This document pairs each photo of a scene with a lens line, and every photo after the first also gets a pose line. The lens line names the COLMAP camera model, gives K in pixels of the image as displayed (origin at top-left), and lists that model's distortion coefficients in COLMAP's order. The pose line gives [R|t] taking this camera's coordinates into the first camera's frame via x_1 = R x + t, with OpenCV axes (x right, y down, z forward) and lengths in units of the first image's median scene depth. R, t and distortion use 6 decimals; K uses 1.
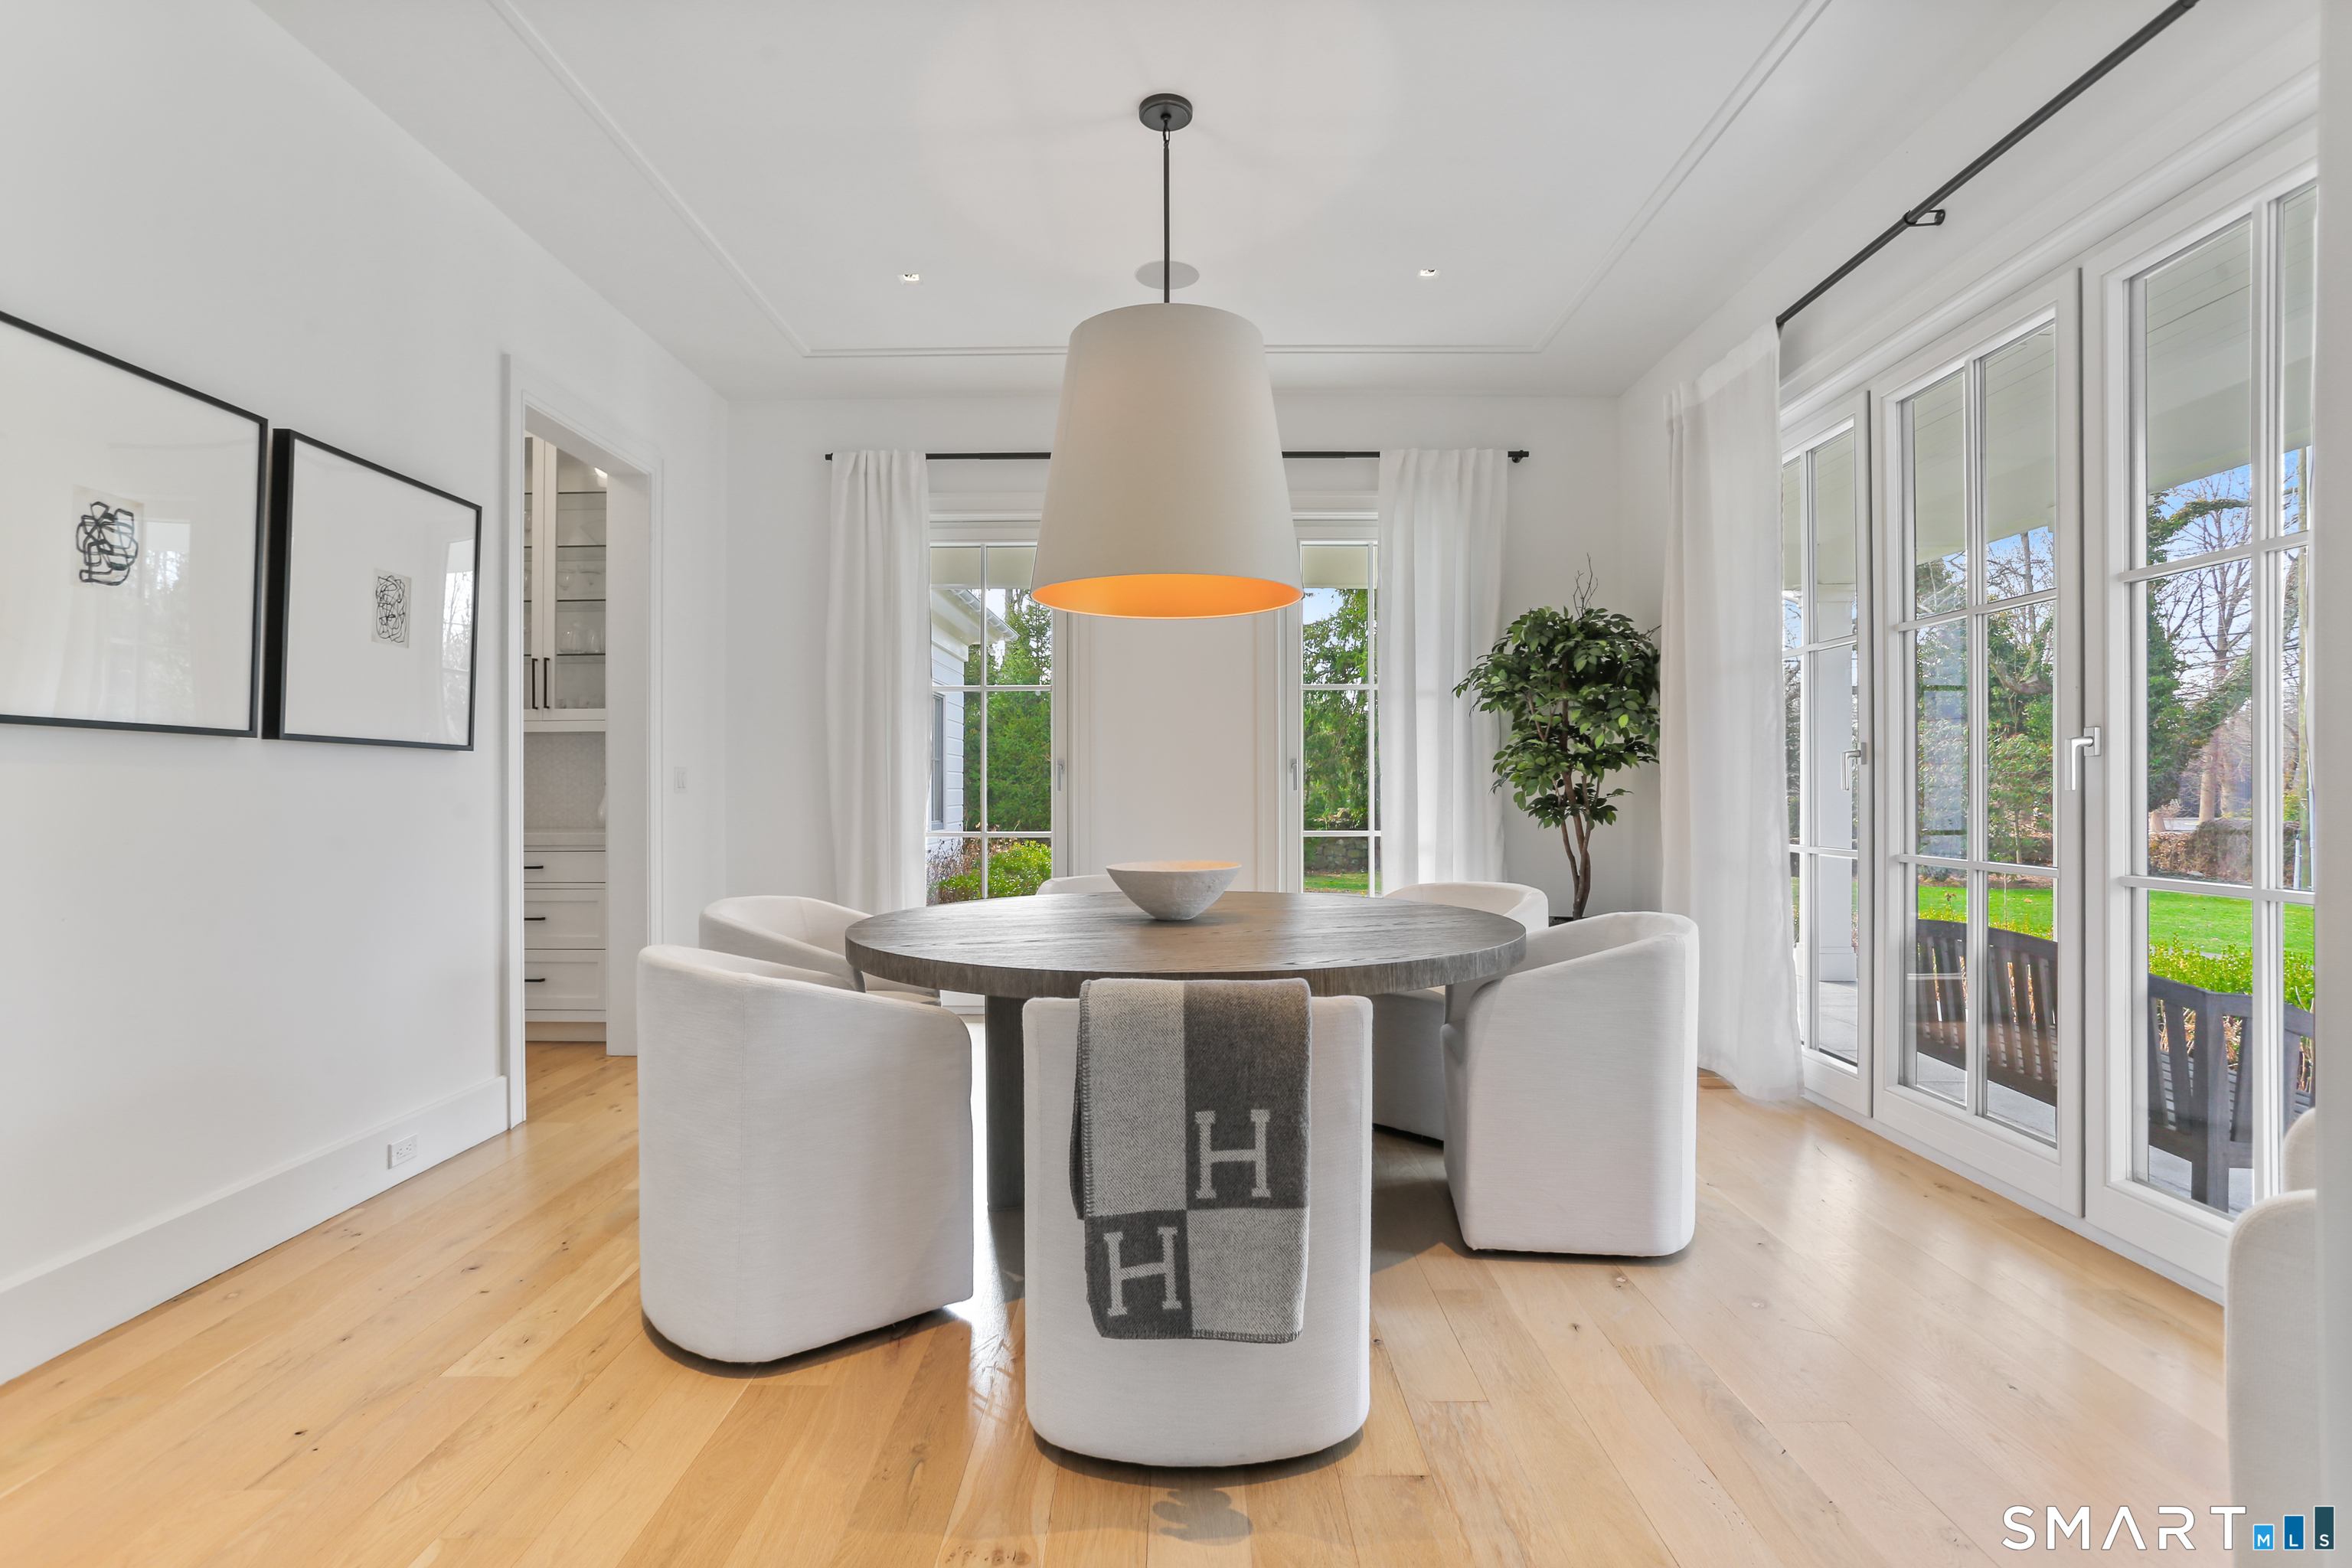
lens RADIAL K [[1151.7, 0, 1172.2], [0, 1151.7, 777.2], [0, 0, 1]] dist [-0.040038, 0.022356]
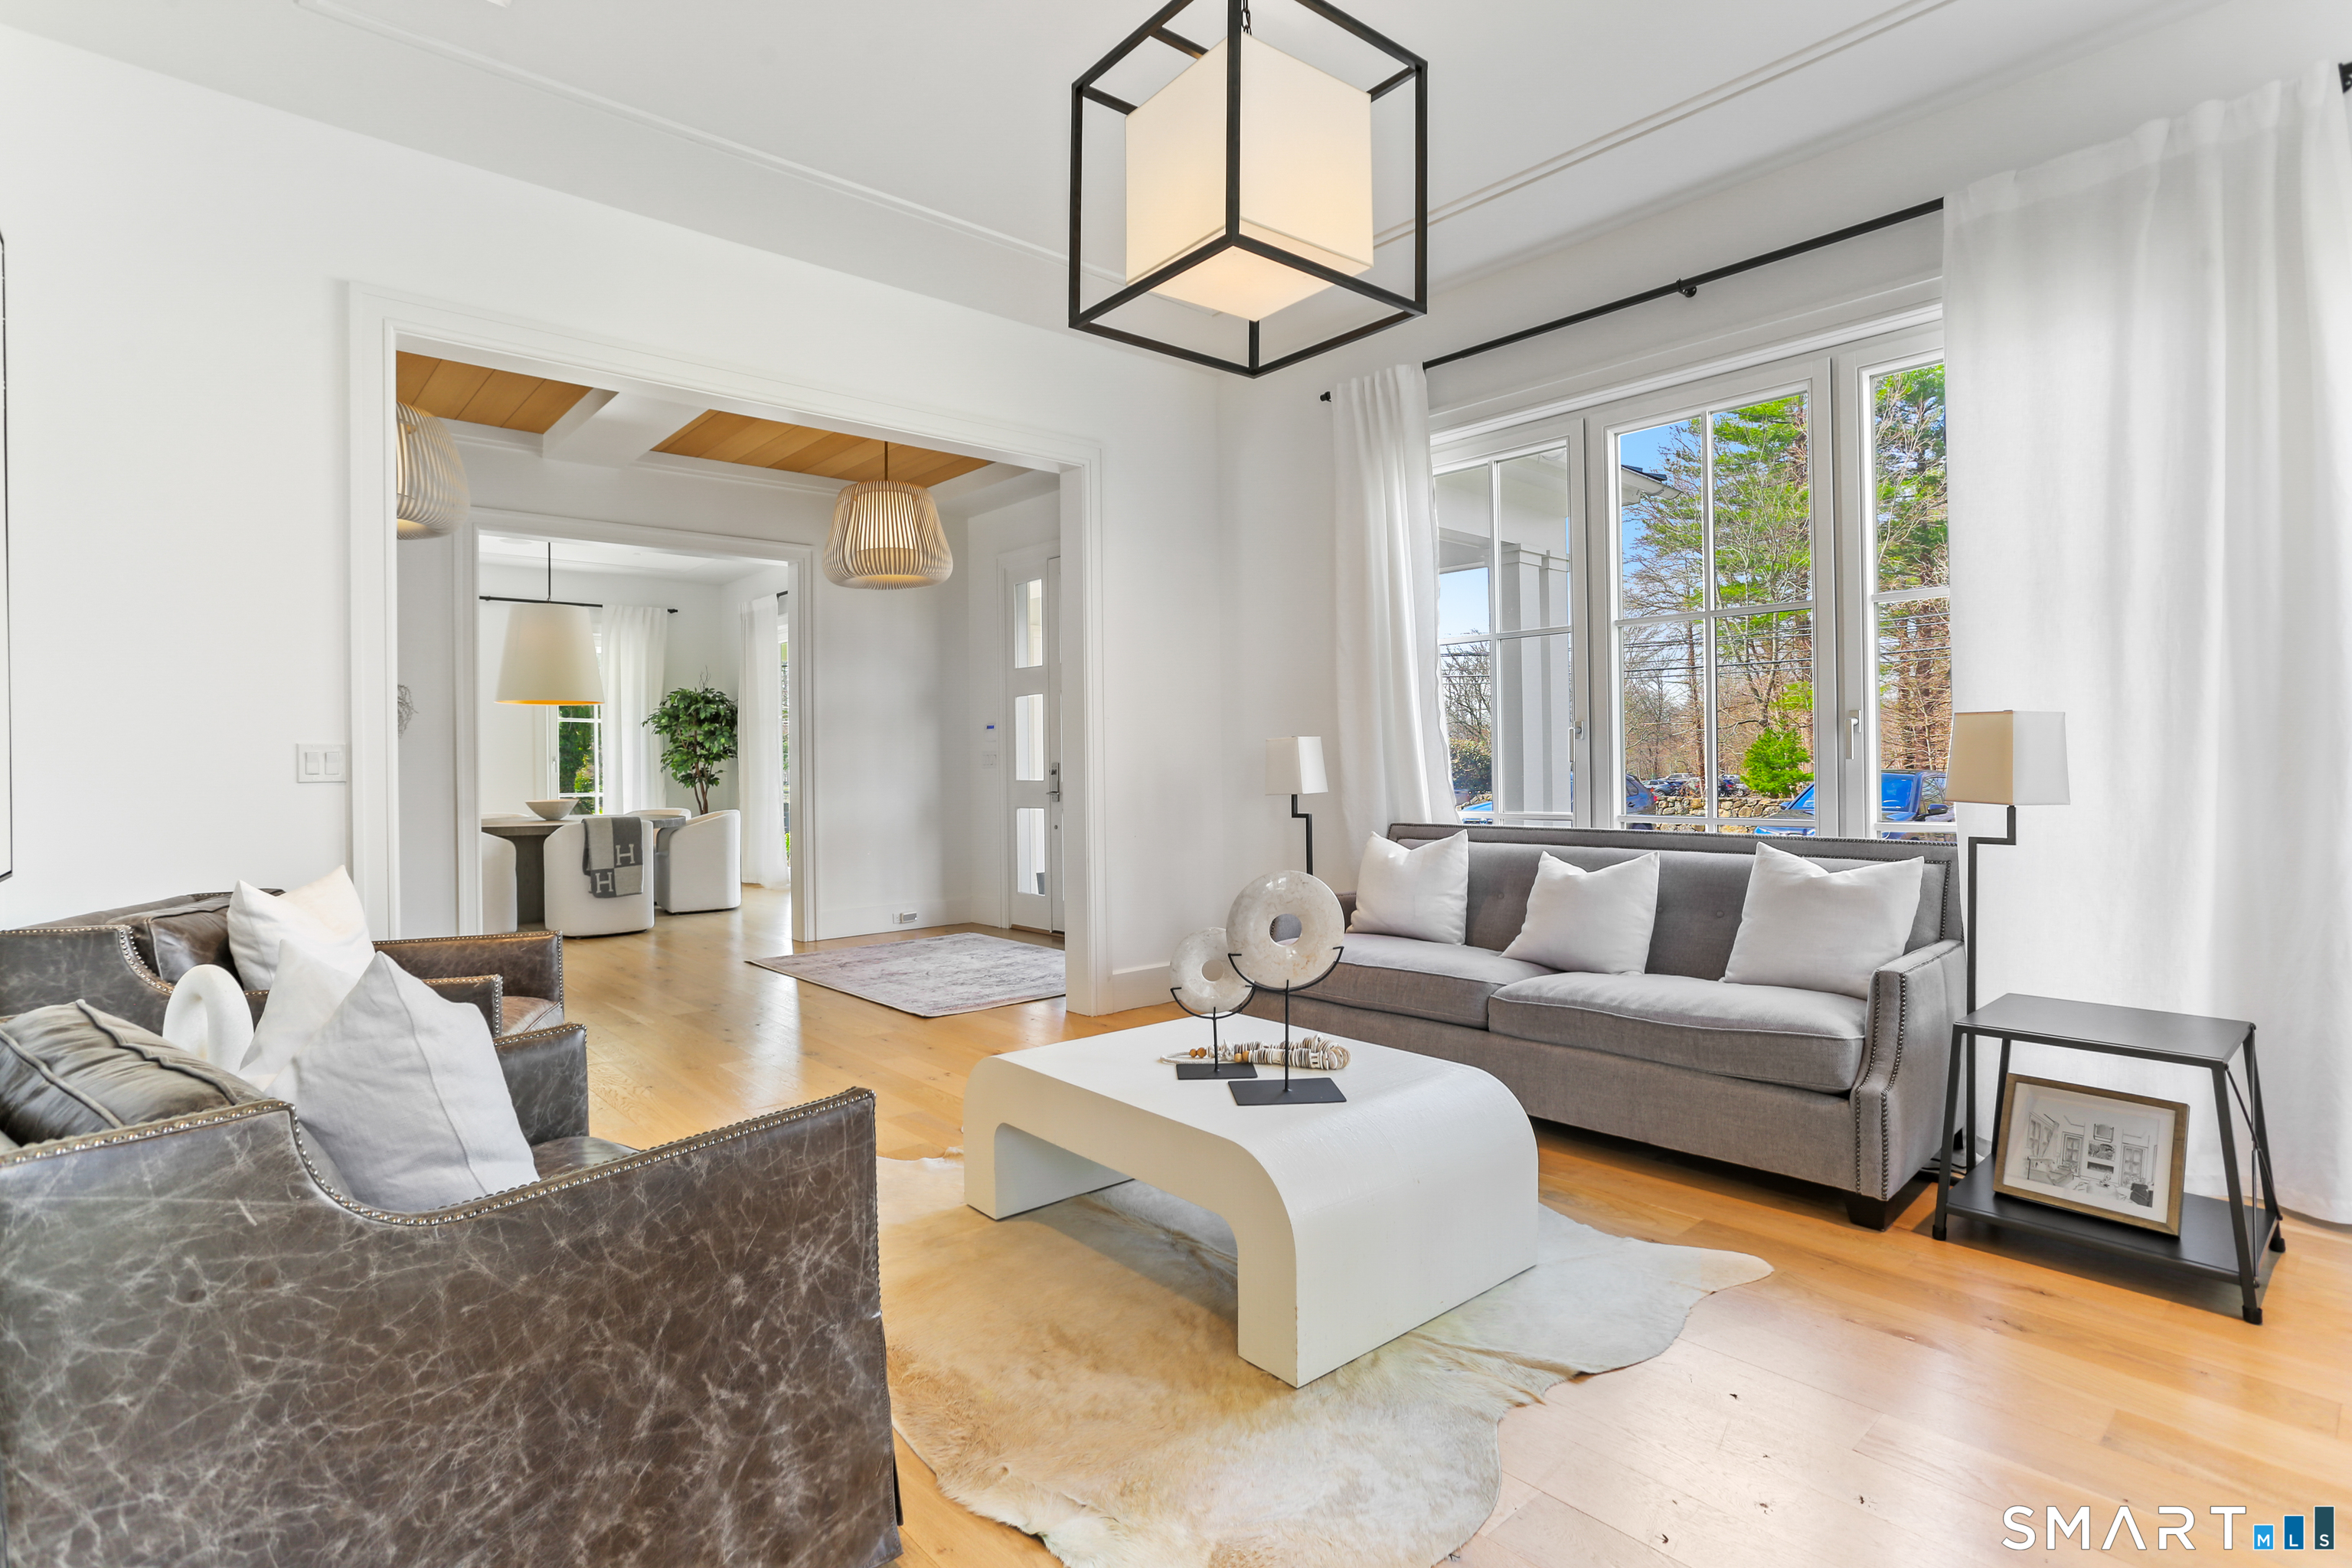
lens RADIAL K [[1151.7, 0, 1171.5], [0, 1151.7, 773.9], [0, 0, 1]] dist [-0.040038, 0.022356]
pose [[0.739661, -0.008872, 0.672921, -0.463306], [0.003347, 0.999949, 0.009505, -0.000732], [-0.672971, -0.004779, 0.739654, -1.247396]]
